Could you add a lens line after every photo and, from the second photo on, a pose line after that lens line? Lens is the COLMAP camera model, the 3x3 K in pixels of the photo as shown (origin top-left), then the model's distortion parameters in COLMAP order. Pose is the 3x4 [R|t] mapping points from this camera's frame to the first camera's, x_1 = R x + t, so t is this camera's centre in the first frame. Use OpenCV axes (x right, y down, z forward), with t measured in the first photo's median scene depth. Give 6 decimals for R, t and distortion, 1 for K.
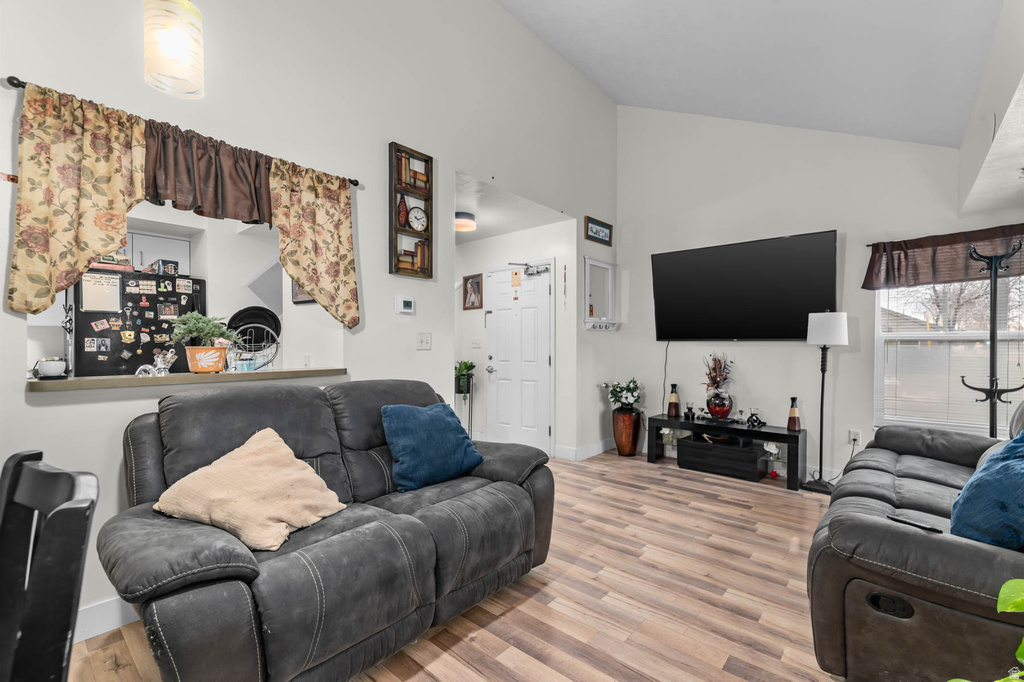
lens RADIAL K [[445.9, 0, 521.8], [0, 445.9, 346.2], [0, 0, 1]] dist [-0.003844, -0.001070]
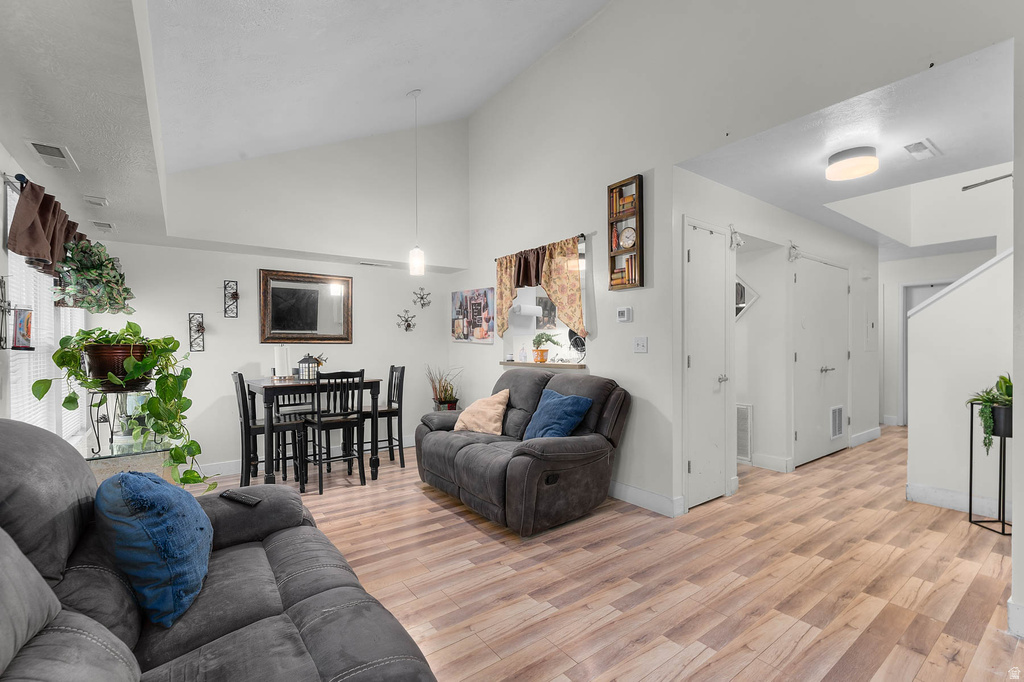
lens RADIAL K [[445.9, 0, 519.1], [0, 445.9, 342.4], [0, 0, 1]] dist [-0.003844, -0.001070]
pose [[-0.223439, -0.011458, -0.974651, 0.701265], [0.003928, 0.999912, -0.012655, -0.003679], [0.974710, -0.006656, -0.223374, 0.740530]]
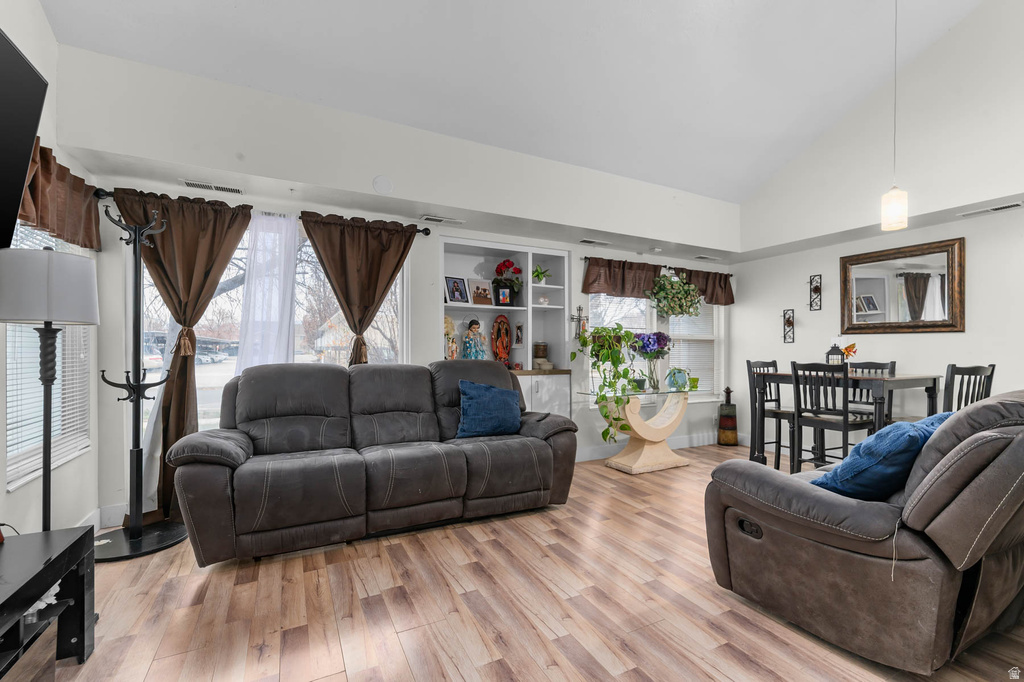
lens RADIAL K [[445.9, 0, 527.1], [0, 445.9, 344.7], [0, 0, 1]] dist [-0.003844, -0.001070]
pose [[-0.931826, -0.002054, 0.362899, 0.048387], [-0.005235, 0.999956, -0.007784, 0.019696], [-0.362867, -0.009153, -0.931796, 1.145078]]
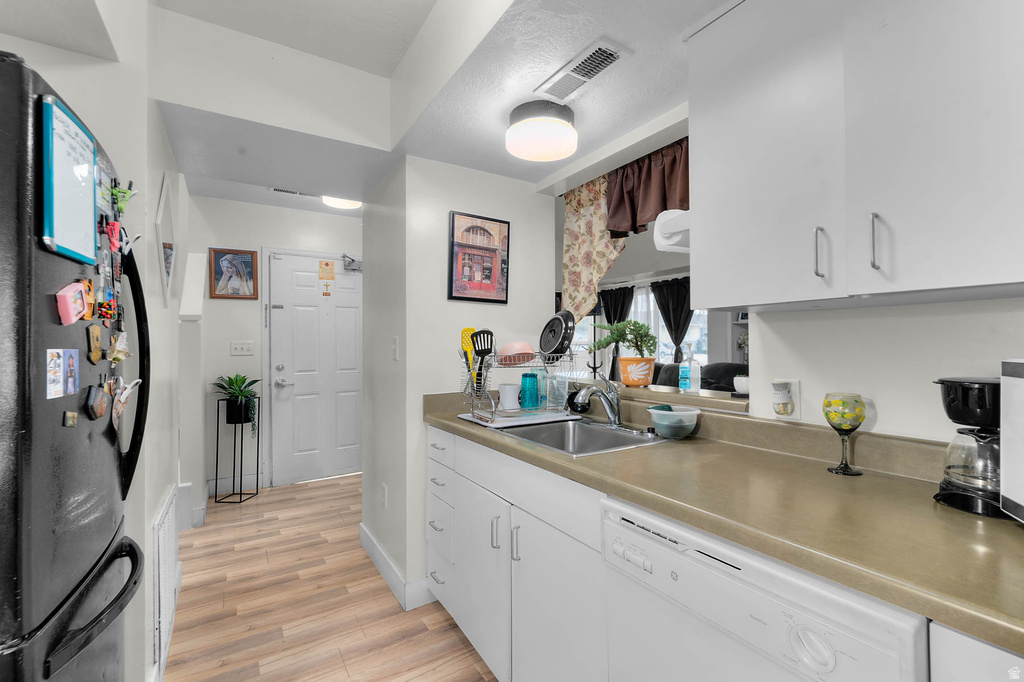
lens RADIAL K [[445.9, 0, 521.5], [0, 445.9, 342.0], [0, 0, 1]] dist [-0.003844, -0.001070]
pose [[0.289396, 0.001912, 0.957208, -0.896992], [0.006552, 0.999971, -0.003978, -0.015841], [-0.957187, 0.007423, 0.289375, 0.530200]]
